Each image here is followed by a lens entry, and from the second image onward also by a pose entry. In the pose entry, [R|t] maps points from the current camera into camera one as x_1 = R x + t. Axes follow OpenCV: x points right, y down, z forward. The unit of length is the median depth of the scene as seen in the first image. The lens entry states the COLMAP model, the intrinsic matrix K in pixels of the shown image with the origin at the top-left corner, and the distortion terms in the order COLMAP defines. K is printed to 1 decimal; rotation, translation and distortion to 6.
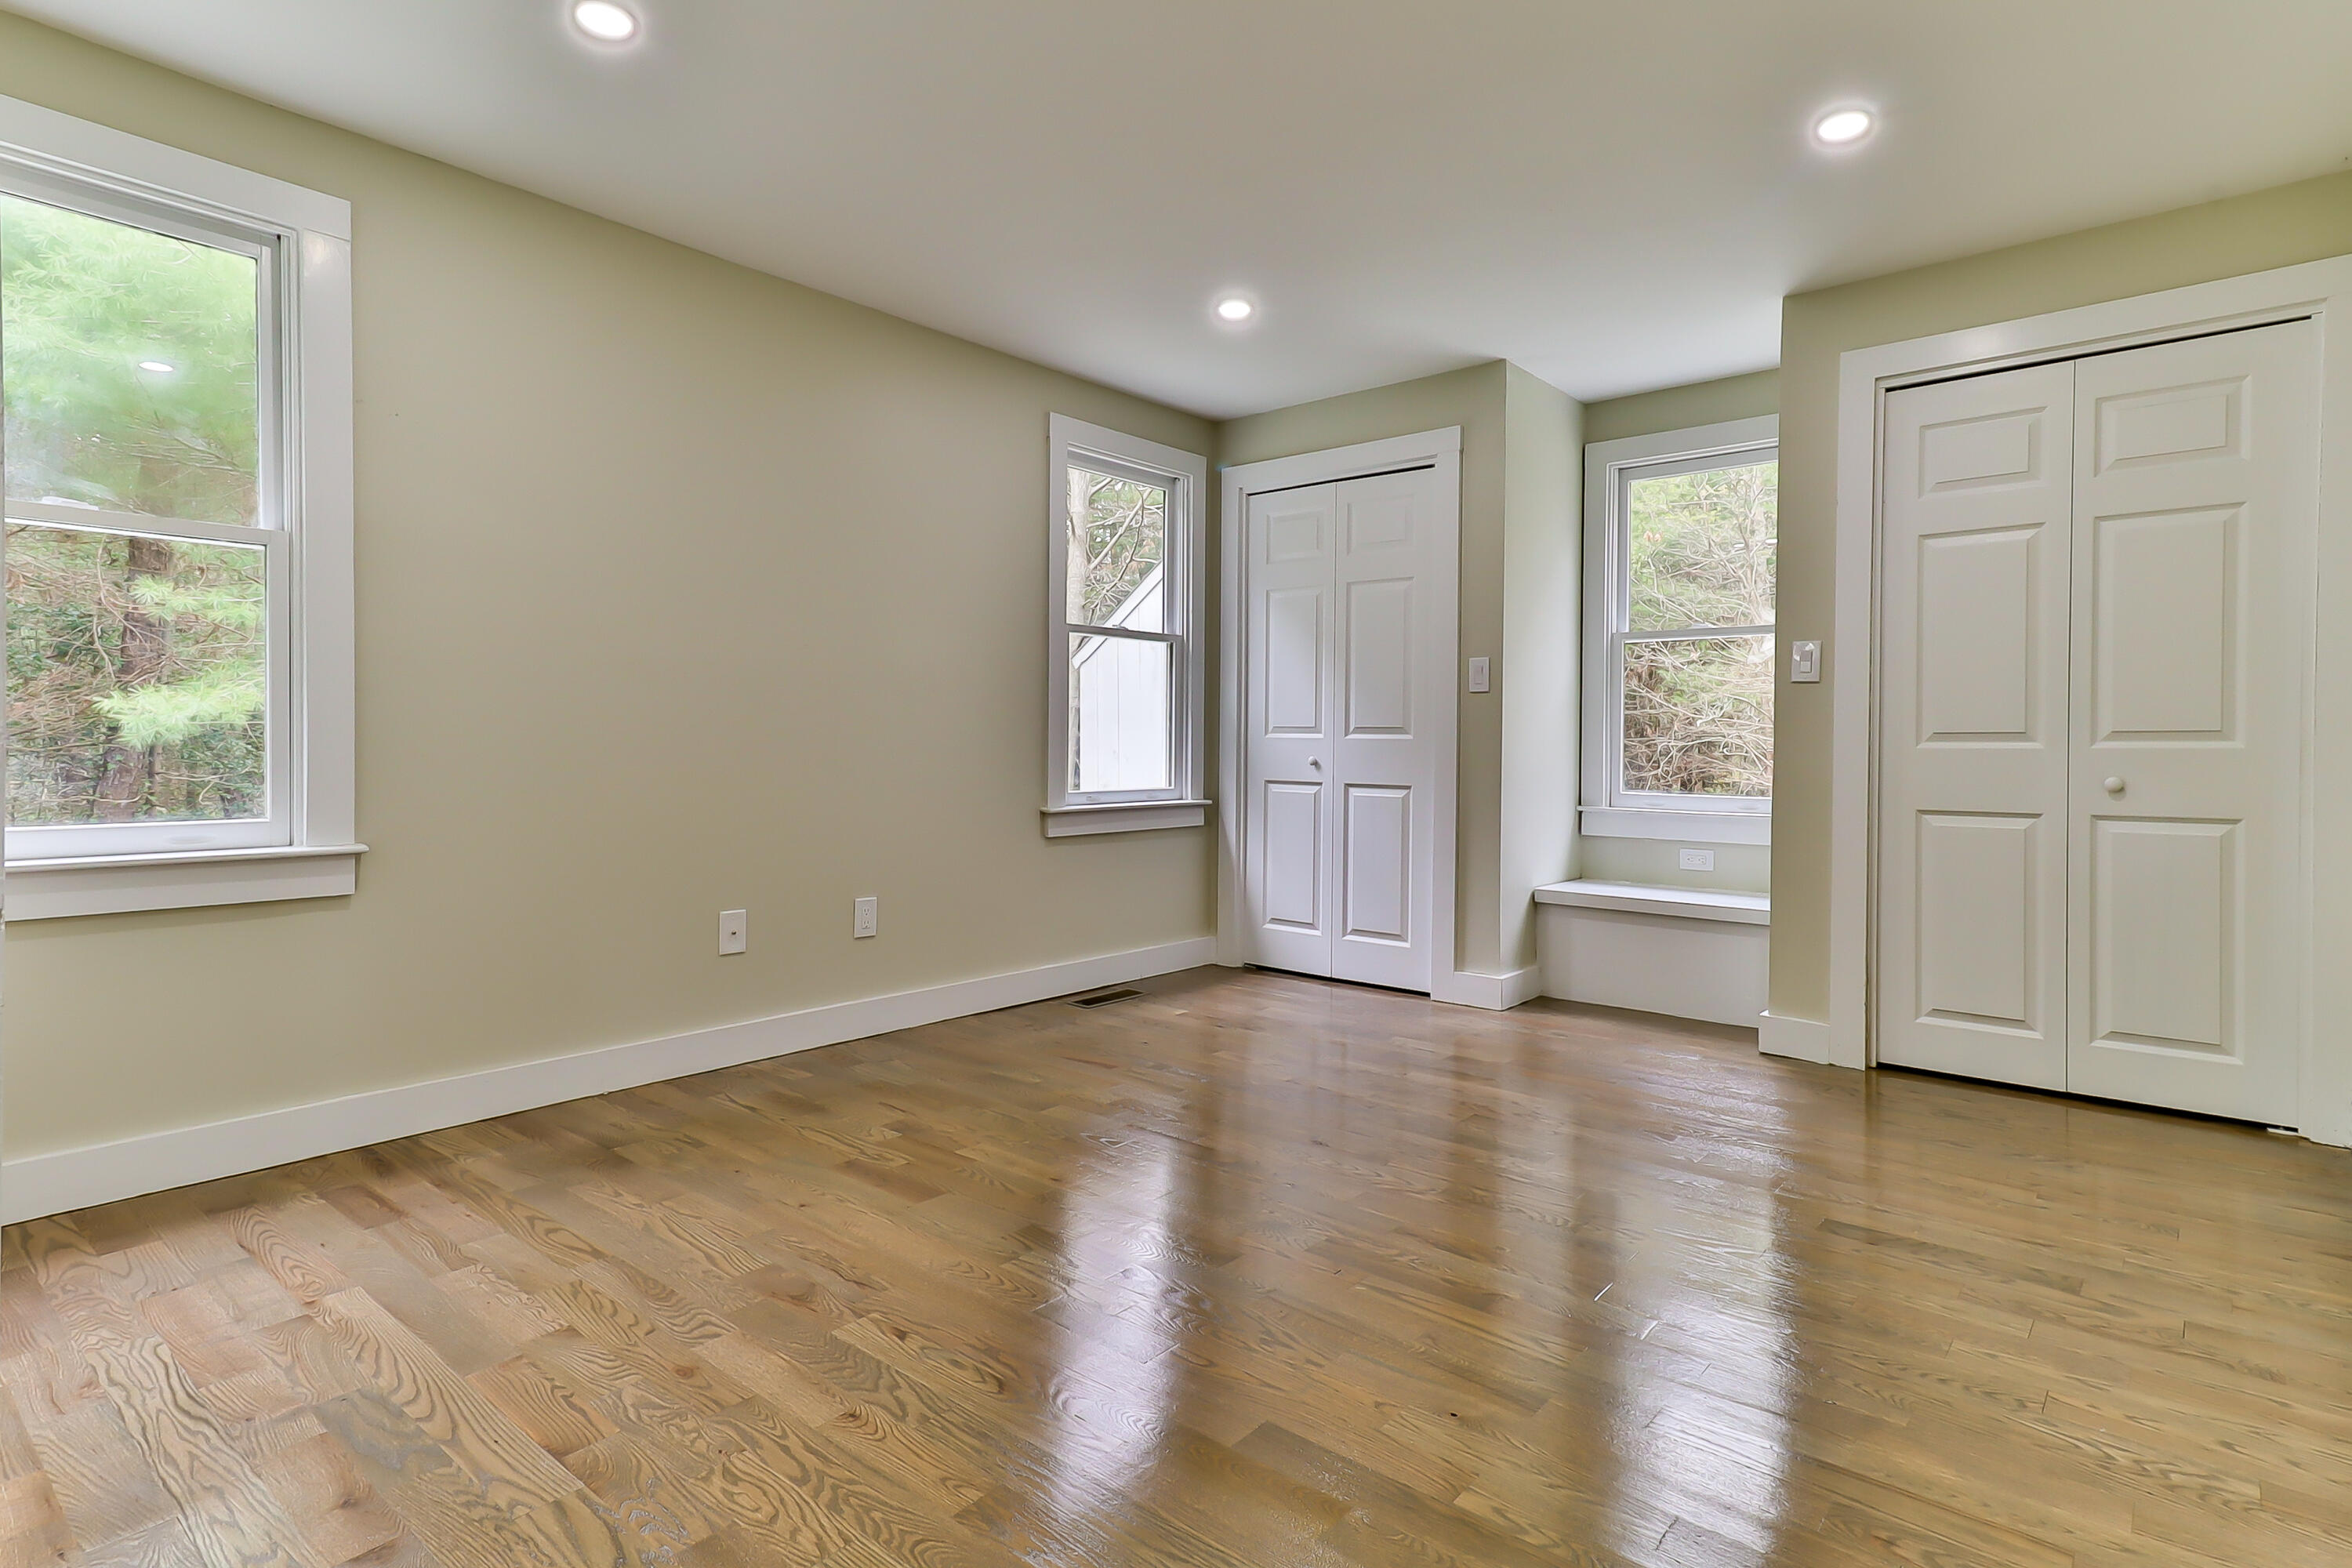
lens RADIAL K [[1211.3, 0, 1201.9], [0, 1211.3, 749.0], [0, 0, 1]] dist [0.025164, 0.002702]
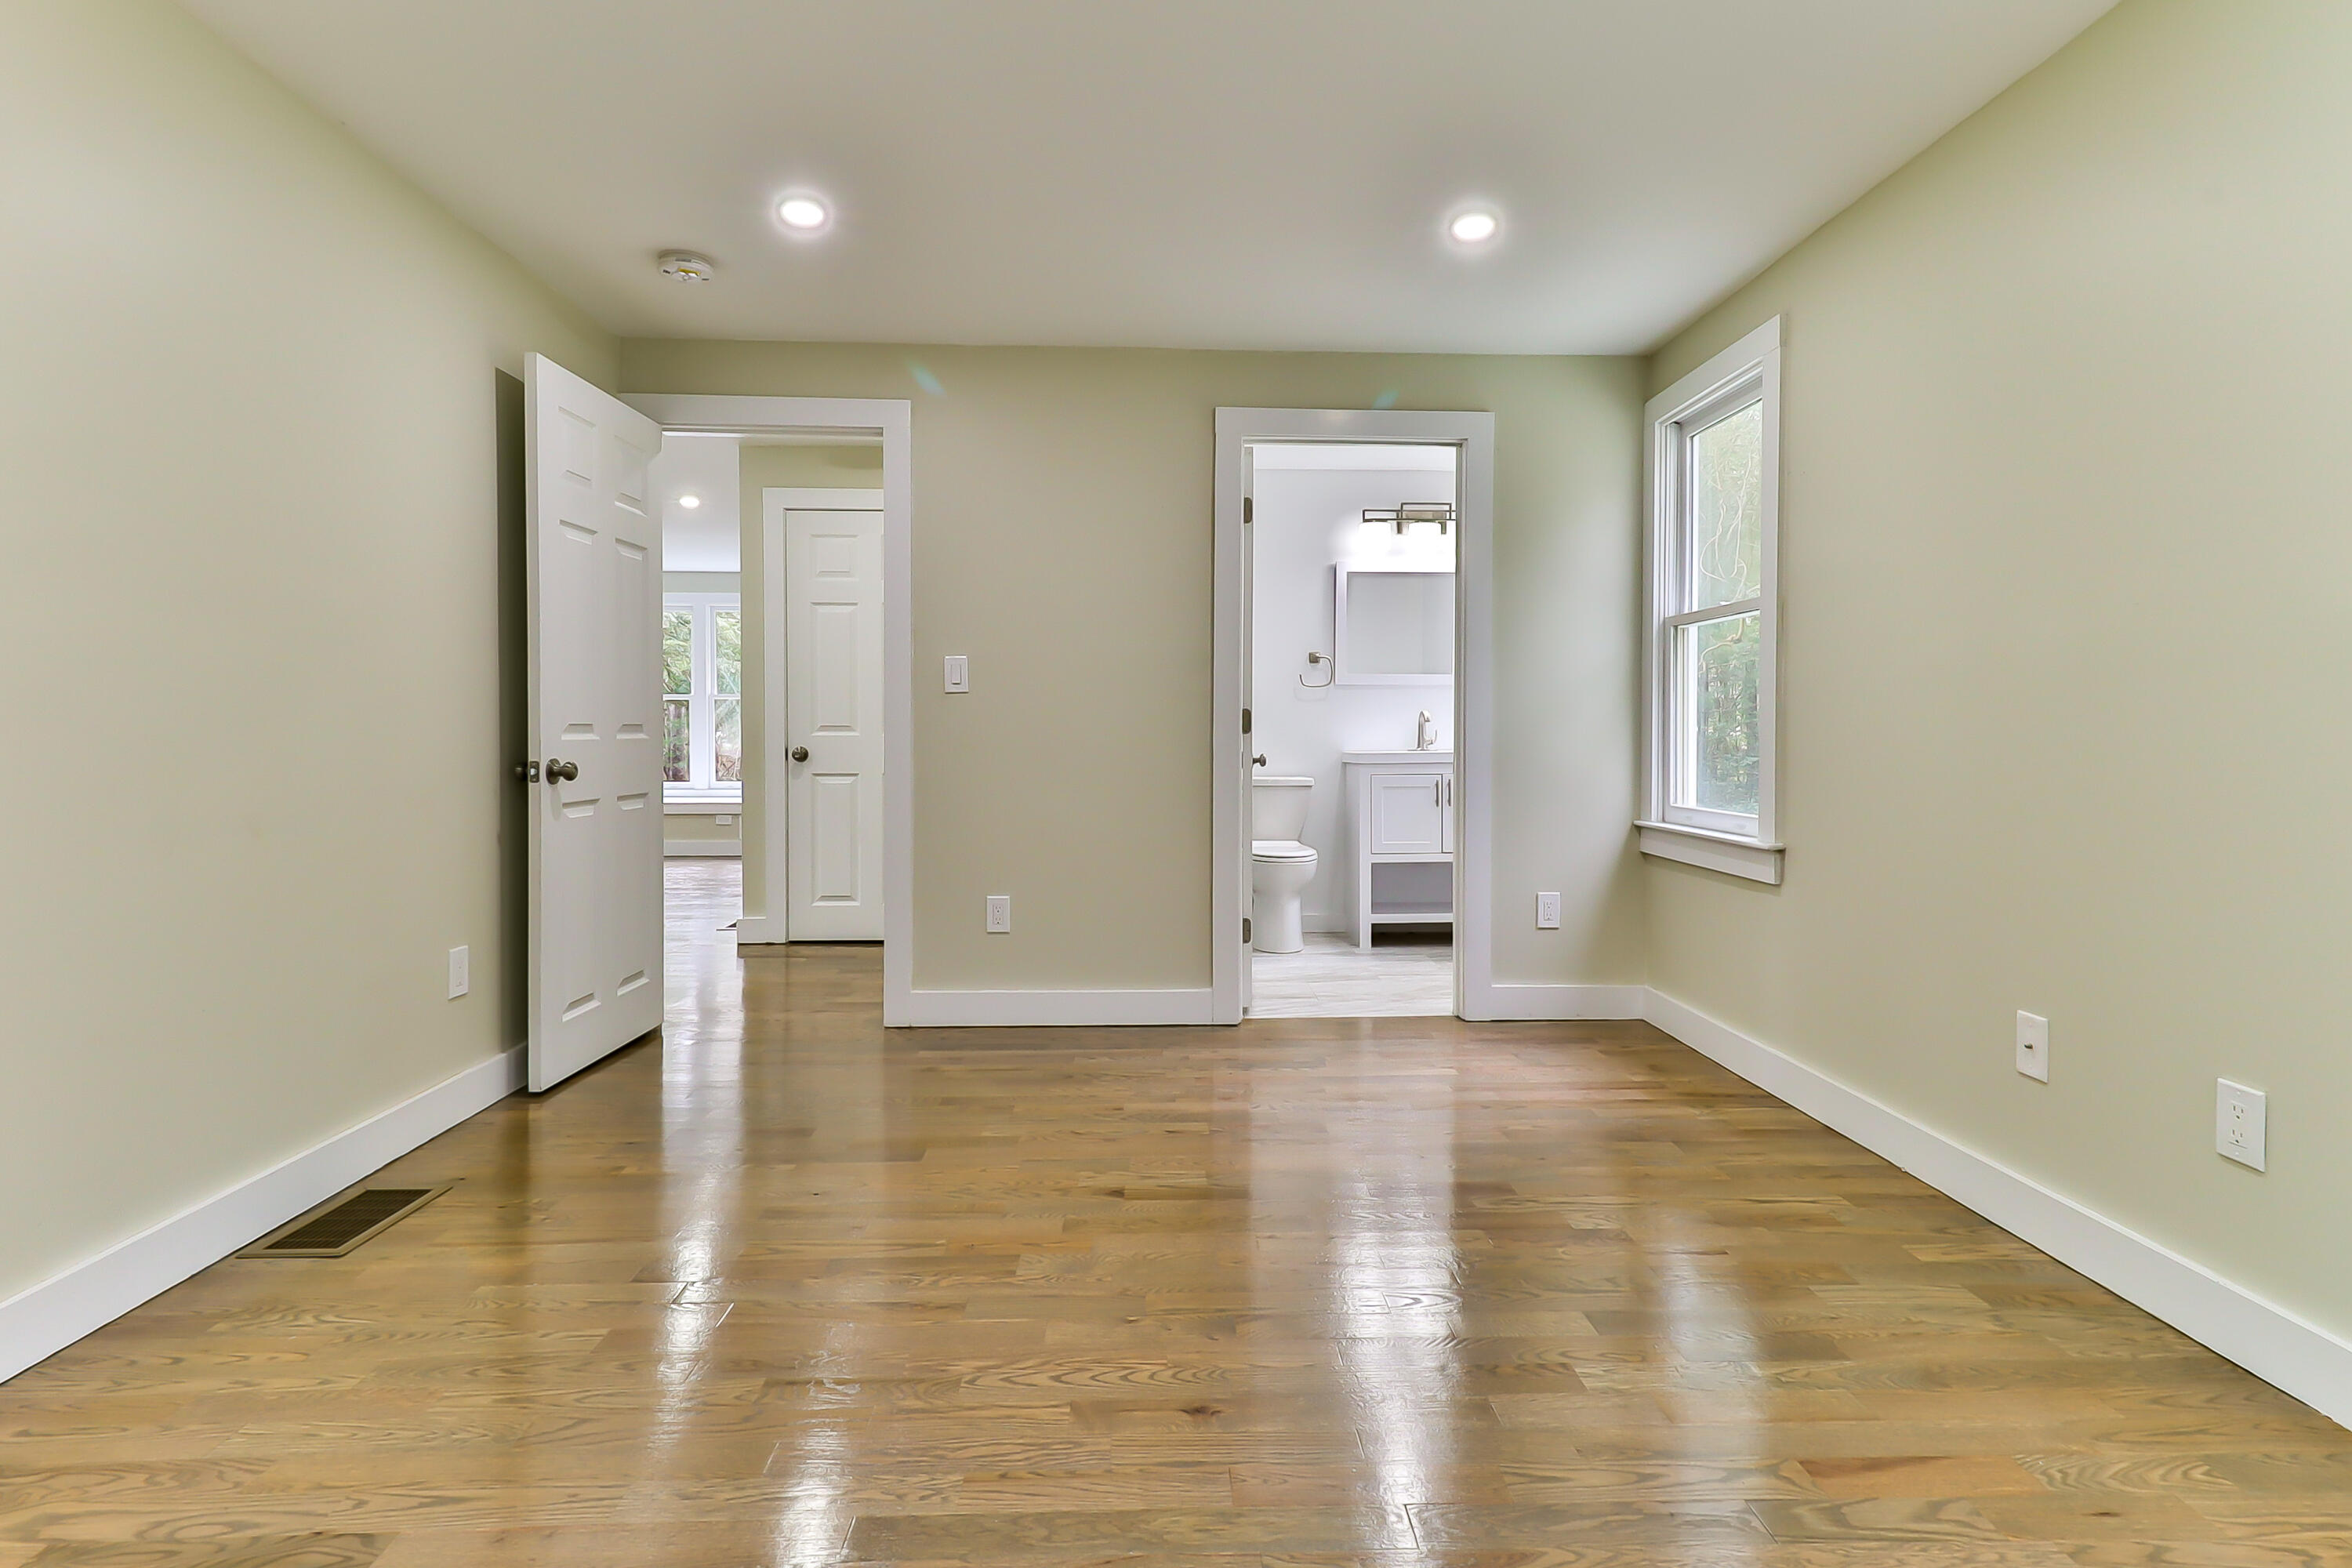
lens RADIAL K [[1211.3, 0, 1186.8], [0, 1211.3, 742.1], [0, 0, 1]] dist [0.025164, 0.002702]
pose [[-0.751759, -0.000401, -0.659438, 0.540737], [-0.008663, 0.999920, 0.009267, -0.027974], [0.659382, 0.012679, -0.751702, 1.527177]]
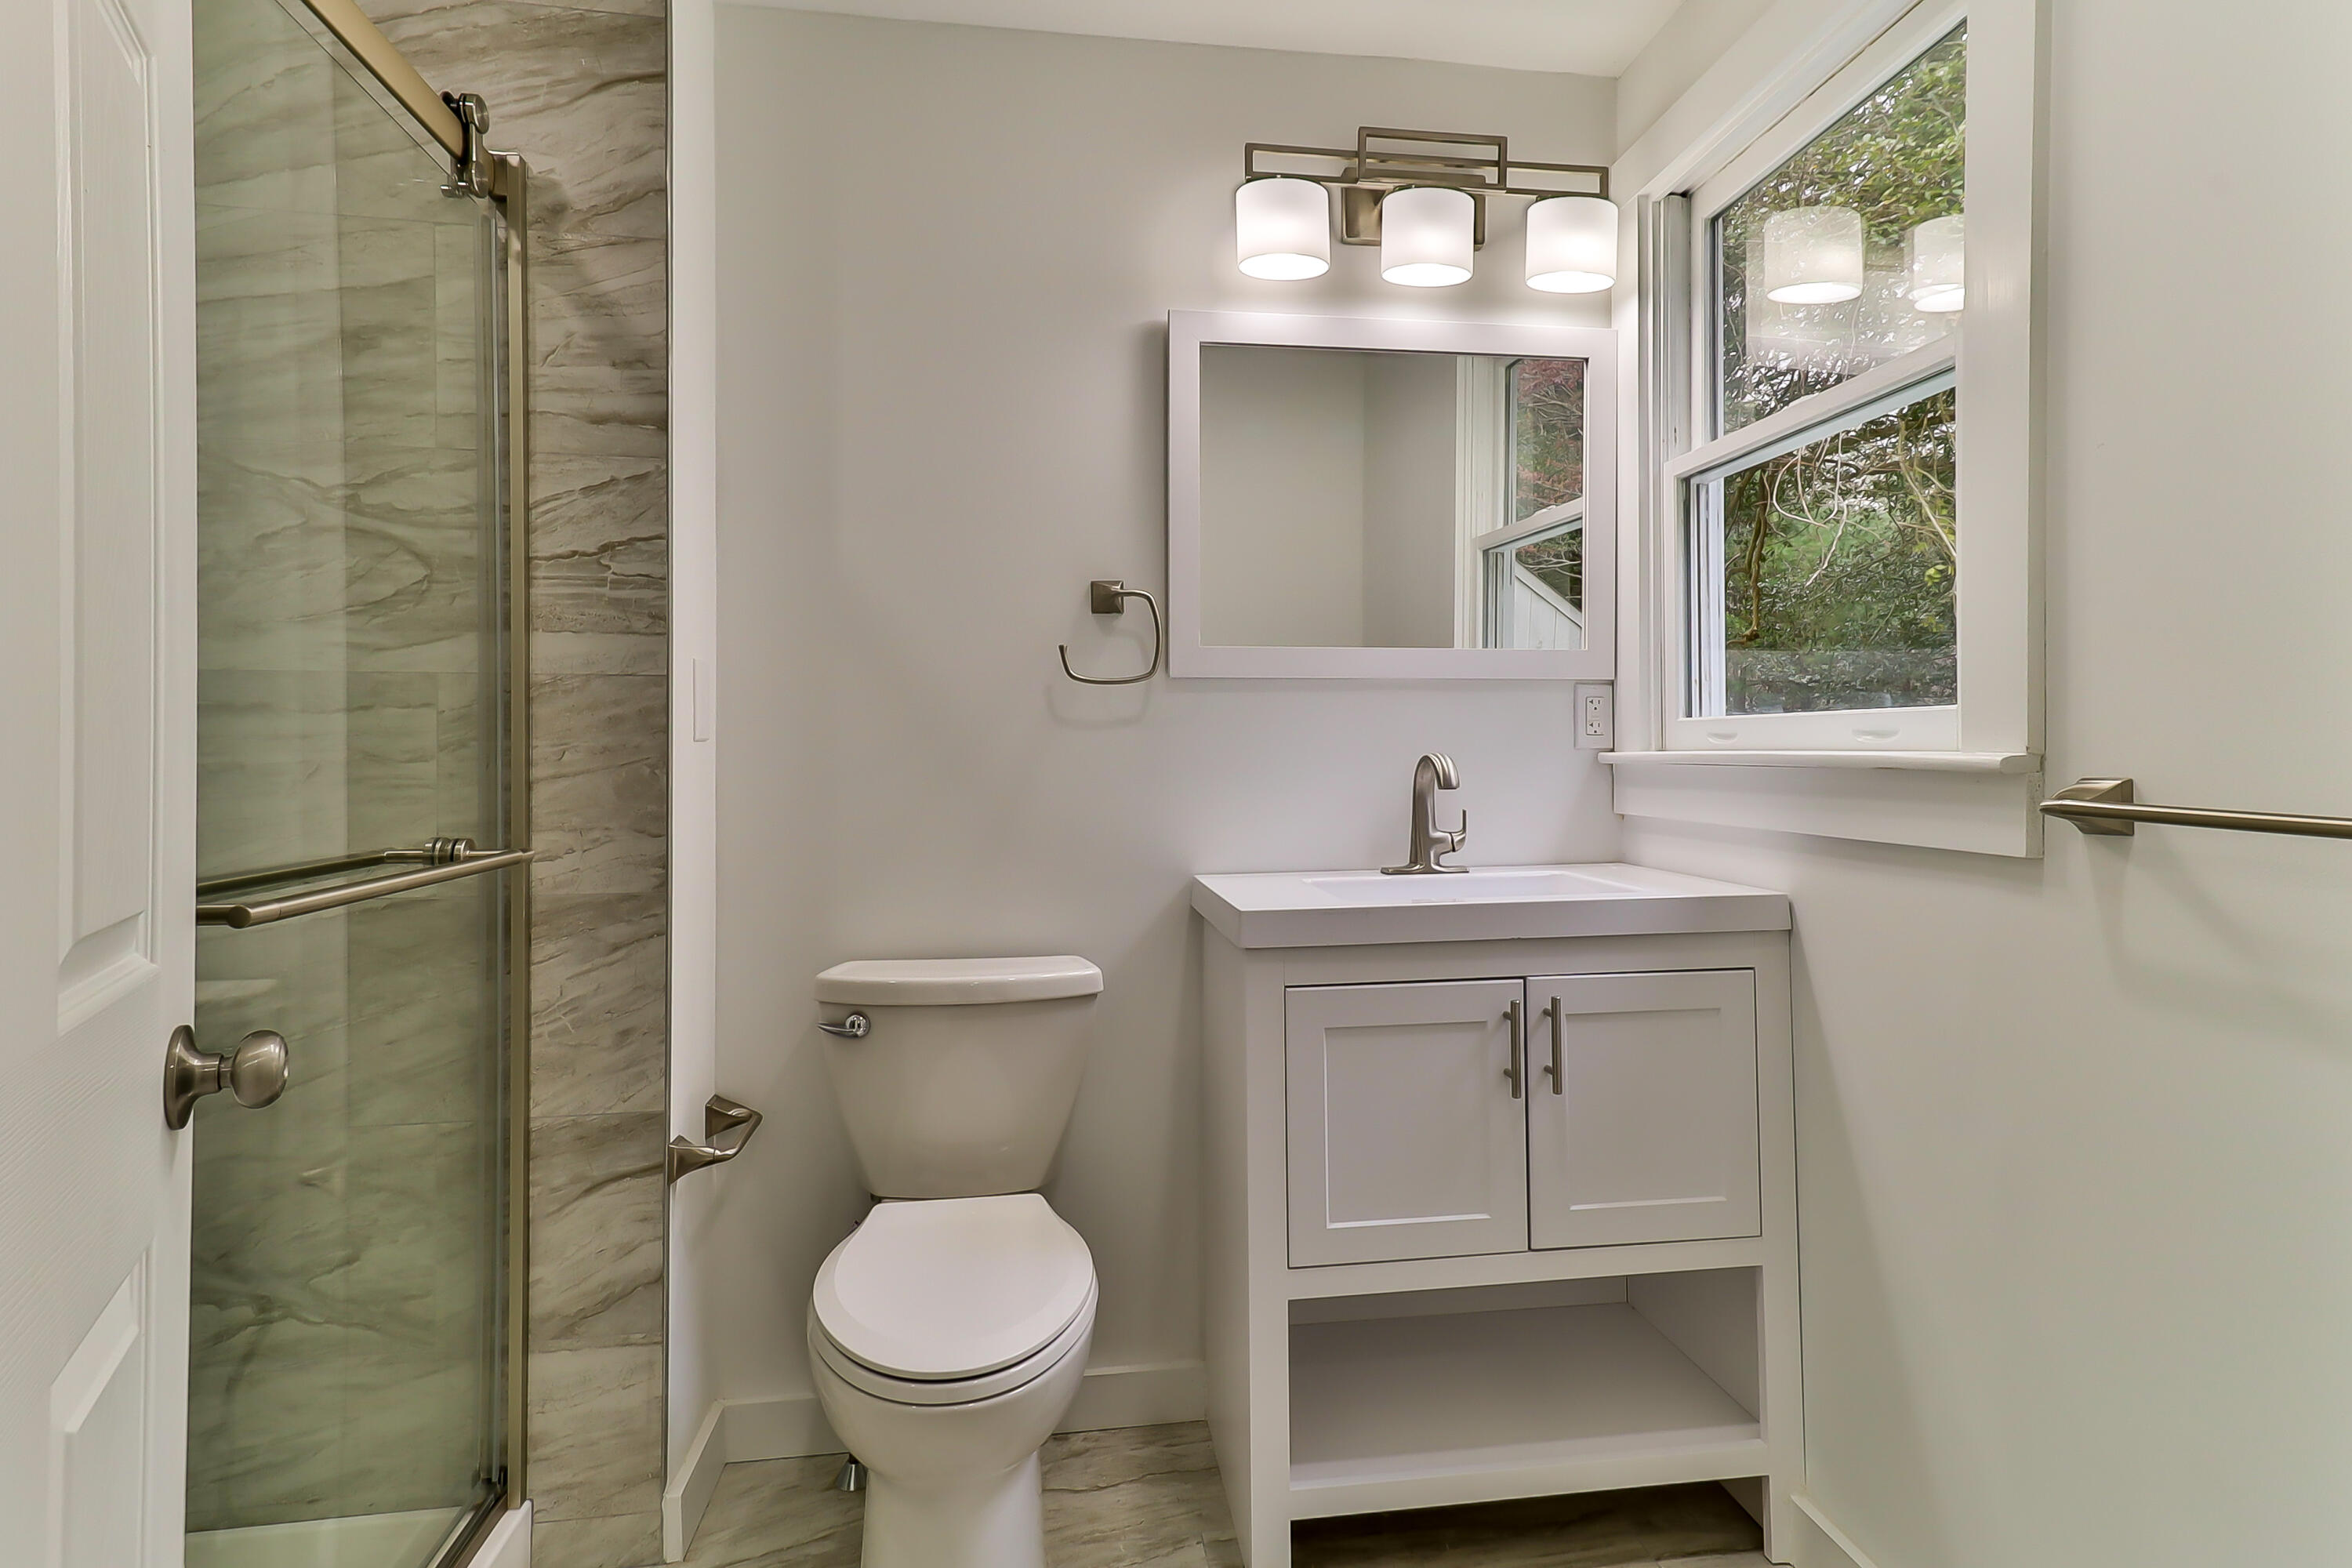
lens RADIAL K [[1211.3, 0, 1227.5], [0, 1211.3, 737.6], [0, 0, 1]] dist [0.025164, 0.002702]
pose [[-0.657105, -0.015866, -0.753632, -0.563481], [-0.004725, 0.999846, -0.016930, -0.063830], [0.753784, -0.007564, -0.657079, 0.576495]]
